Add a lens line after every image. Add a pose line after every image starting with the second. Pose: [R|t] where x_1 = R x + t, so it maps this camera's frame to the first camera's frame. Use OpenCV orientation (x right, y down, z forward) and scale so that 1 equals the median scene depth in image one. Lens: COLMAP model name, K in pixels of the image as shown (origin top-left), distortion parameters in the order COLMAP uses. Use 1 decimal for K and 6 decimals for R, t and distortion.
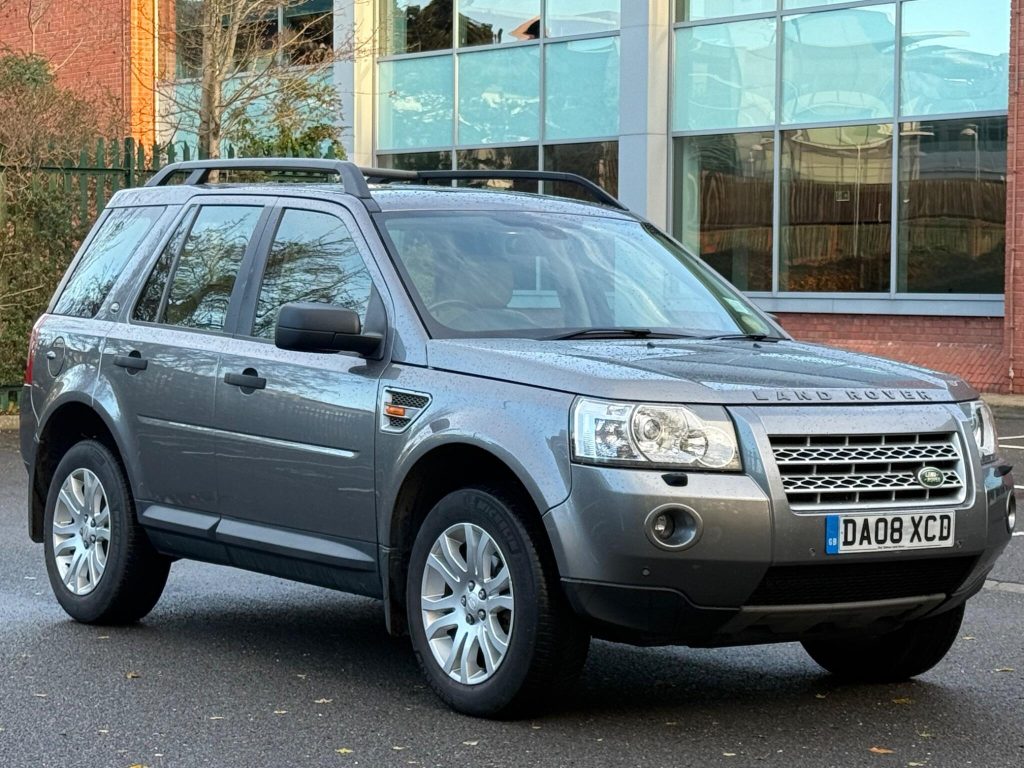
lens RADIAL K [[2384.9, 0, 481.6], [0, 2384.9, 385.6], [0, 0, 1]] dist [0.061900, -0.032652]
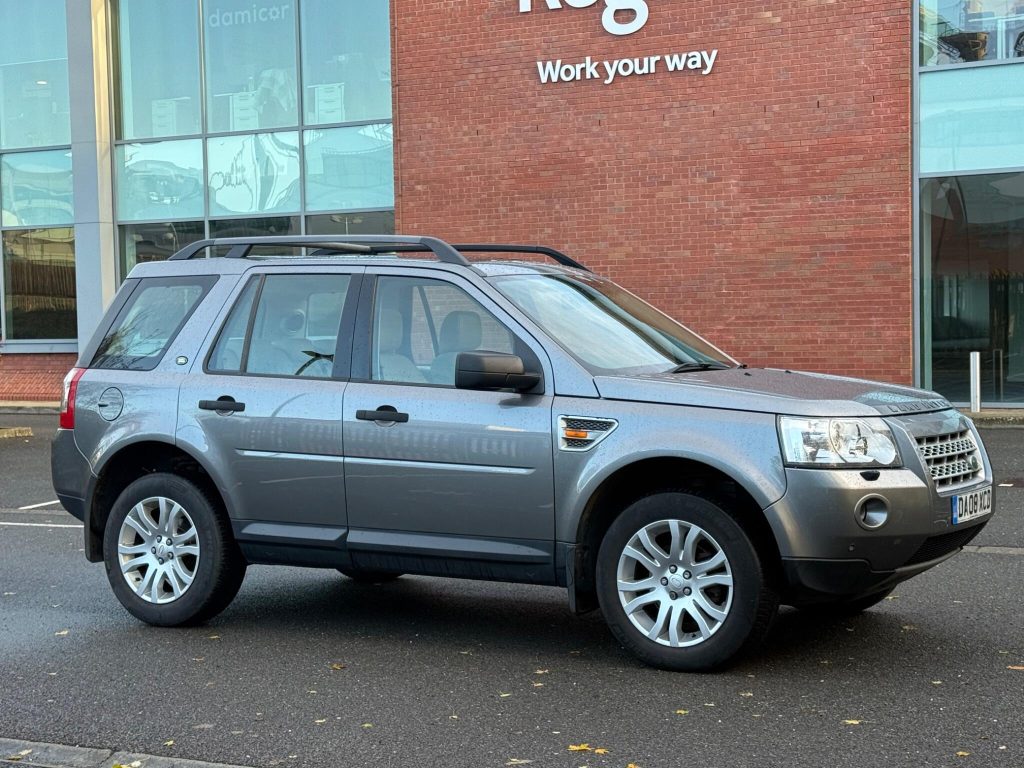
lens RADIAL K [[1634.9, 0, 512.0], [0, 1634.9, 384.0], [0, 0, 1]] dist [0.113148, 0.011355]
pose [[0.915002, -0.038338, 0.401624, -0.404458], [0.041977, 0.999119, -0.000262, -0.016574], [-0.401260, 0.017098, 0.915805, 0.222780]]
